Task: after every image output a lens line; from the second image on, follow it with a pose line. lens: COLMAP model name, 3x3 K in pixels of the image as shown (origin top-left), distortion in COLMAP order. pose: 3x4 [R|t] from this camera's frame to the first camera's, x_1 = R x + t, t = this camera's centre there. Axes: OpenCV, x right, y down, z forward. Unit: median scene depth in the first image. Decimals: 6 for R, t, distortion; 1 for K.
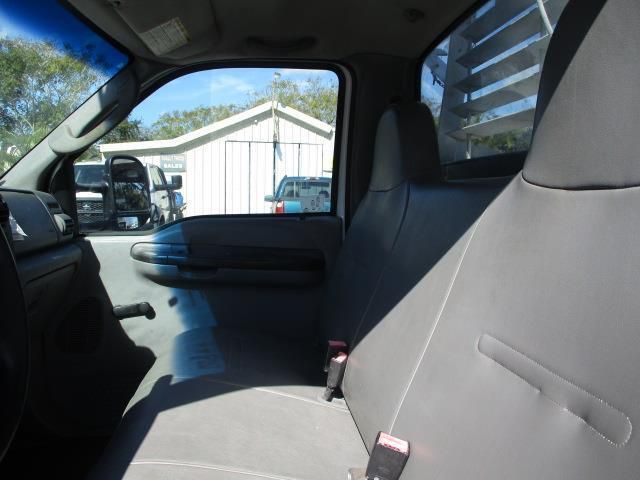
lens RADIAL K [[528.9, 0, 323.0], [0, 528.9, 242.4], [0, 0, 1]] dist [-0.027613, -0.002743]
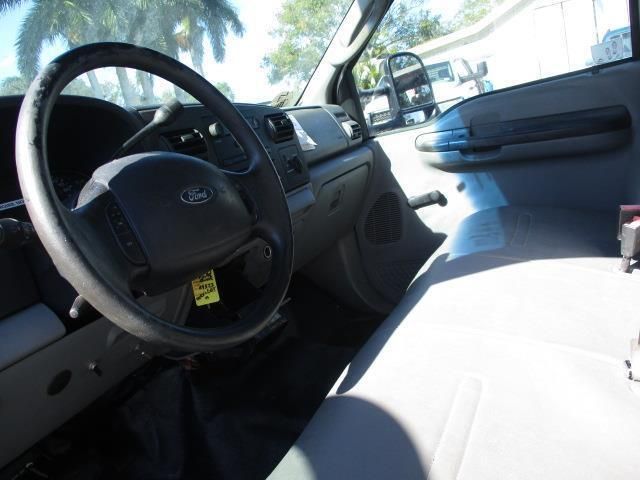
lens RADIAL K [[528.9, 0, 323.0], [0, 528.9, 242.4], [0, 0, 1]] dist [-0.027613, -0.002743]
pose [[0.817737, -0.066823, -0.571701, 0.069700], [0.179090, 0.973476, 0.142379, 0.024351], [0.547023, -0.218814, 0.808014, 0.014657]]
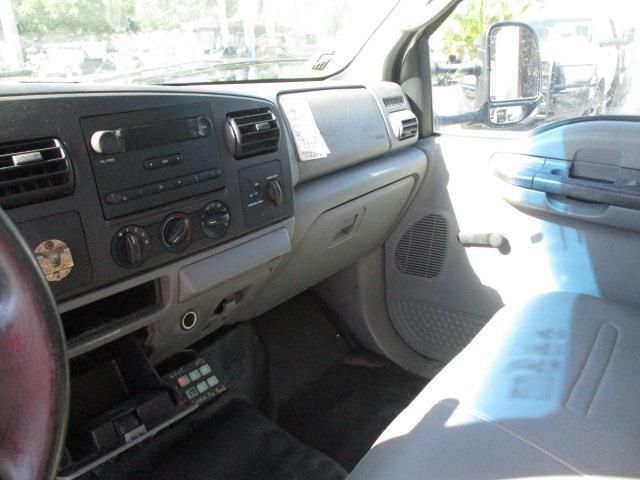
lens RADIAL K [[526.1, 0, 318.0], [0, 526.1, 241.0], [0, 0, 1]] dist [-0.031146, 0.005257]
pose [[0.703398, 0.208763, -0.679448, -0.010010], [-0.025336, 0.962653, 0.269551, -0.069065], [0.710345, -0.172387, 0.682417, 0.306952]]
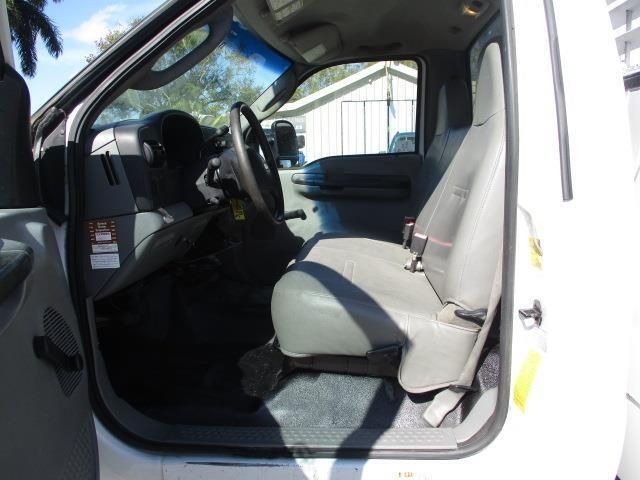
lens RADIAL K [[526.1, 0, 318.0], [0, 526.1, 241.0], [0, 0, 1]] dist [-0.031146, 0.005257]
pose [[0.973957, 0.001700, -0.226727, 0.093222], [0.015540, 0.997120, 0.074228, 0.090669], [0.226200, -0.075819, 0.971126, -0.603878]]
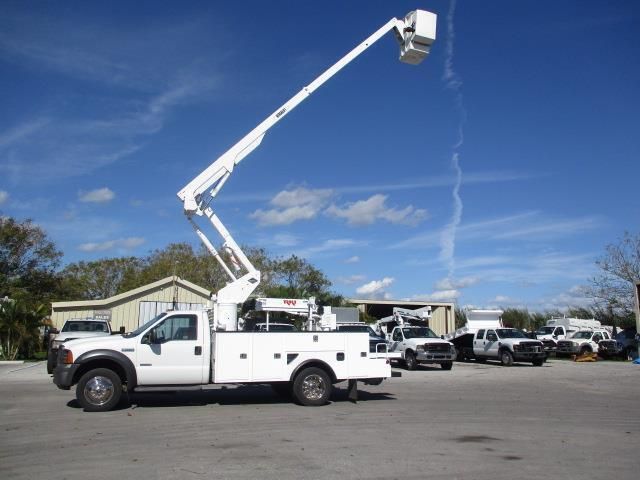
lens RADIAL K [[528.9, 0, 323.0], [0, 528.9, 242.4], [0, 0, 1]] dist [-0.027613, -0.002743]
pose [[0.980914, 0.033245, 0.191581, 0.367741], [0.018622, 0.964684, -0.262750, 0.567019], [-0.193550, 0.261303, 0.945653, -6.263410]]
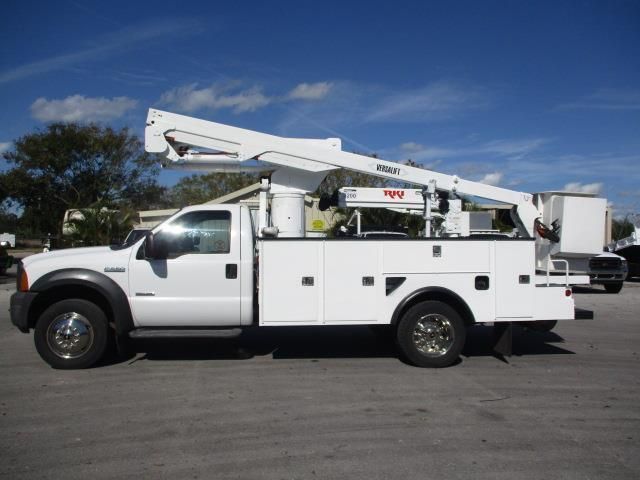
lens RADIAL K [[528.9, 0, 323.0], [0, 528.9, 242.4], [0, 0, 1]] dist [-0.027613, -0.002743]
pose [[0.999657, 0.000904, -0.026173, 0.864823], [-0.003589, 0.994706, -0.102702, 0.322345], [0.025941, 0.102761, 0.994368, -3.495075]]
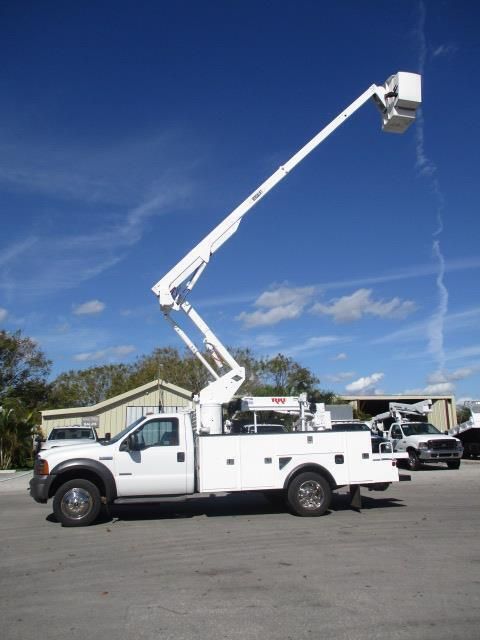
lens RADIAL K [[530.9, 0, 240.0], [0, 530.9, 320.0], [0, 0, 1]] dist [-0.042982, 0.000453]
pose [[0.997656, -0.016387, 0.066443, 0.435441], [0.036042, 0.951158, -0.306594, 0.503341], [-0.058173, 0.308270, 0.949519, -5.658683]]
